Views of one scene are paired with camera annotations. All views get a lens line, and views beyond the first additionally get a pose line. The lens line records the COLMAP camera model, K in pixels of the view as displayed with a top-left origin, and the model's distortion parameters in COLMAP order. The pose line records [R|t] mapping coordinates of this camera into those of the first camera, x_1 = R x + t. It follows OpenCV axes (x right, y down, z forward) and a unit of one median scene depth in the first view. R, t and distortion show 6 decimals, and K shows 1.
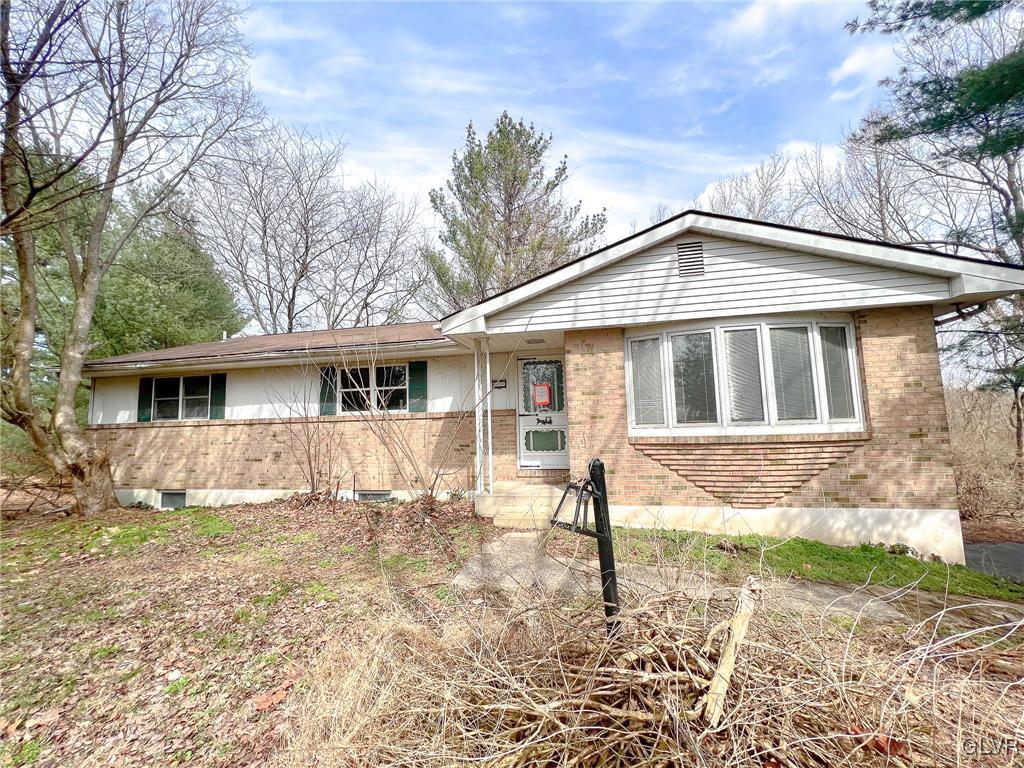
lens RADIAL K [[409.8, 0, 515.3], [0, 409.8, 383.7], [0, 0, 1]] dist [-0.008974, 0.000468]
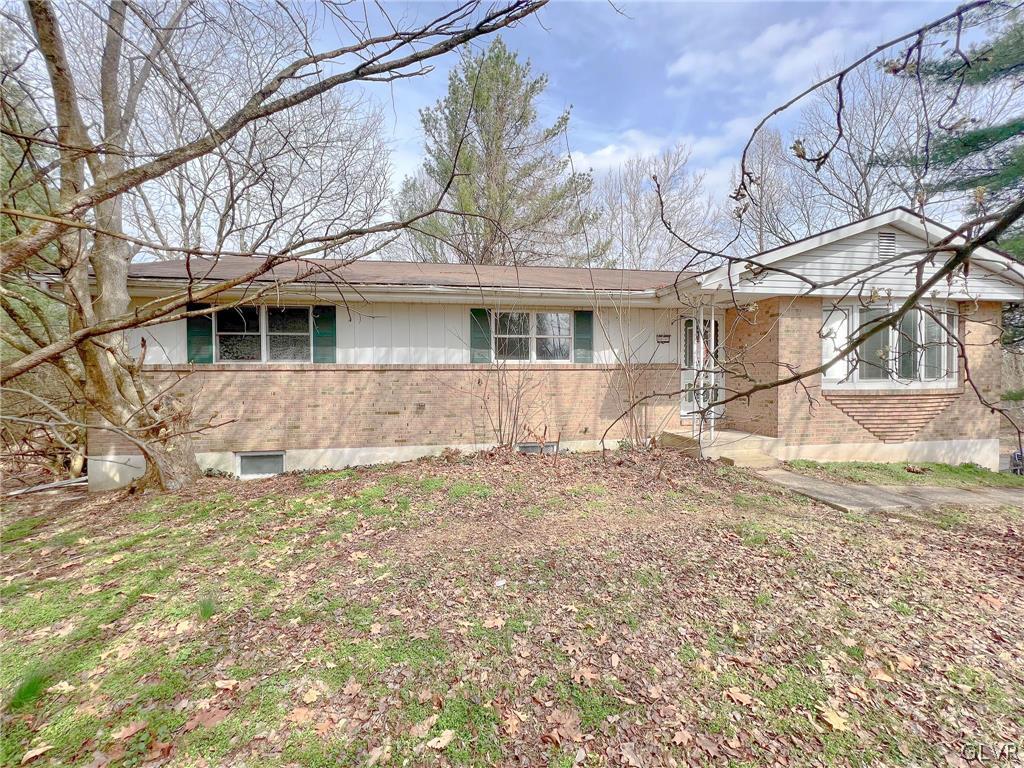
lens RADIAL K [[409.8, 0, 515.2], [0, 409.8, 387.7], [0, 0, 1]] dist [-0.008974, 0.000468]
pose [[0.939592, 0.014438, 0.341993, -0.690806], [-0.053605, 0.992989, 0.105351, 0.031811], [-0.338074, -0.117319, 0.933778, 0.125719]]
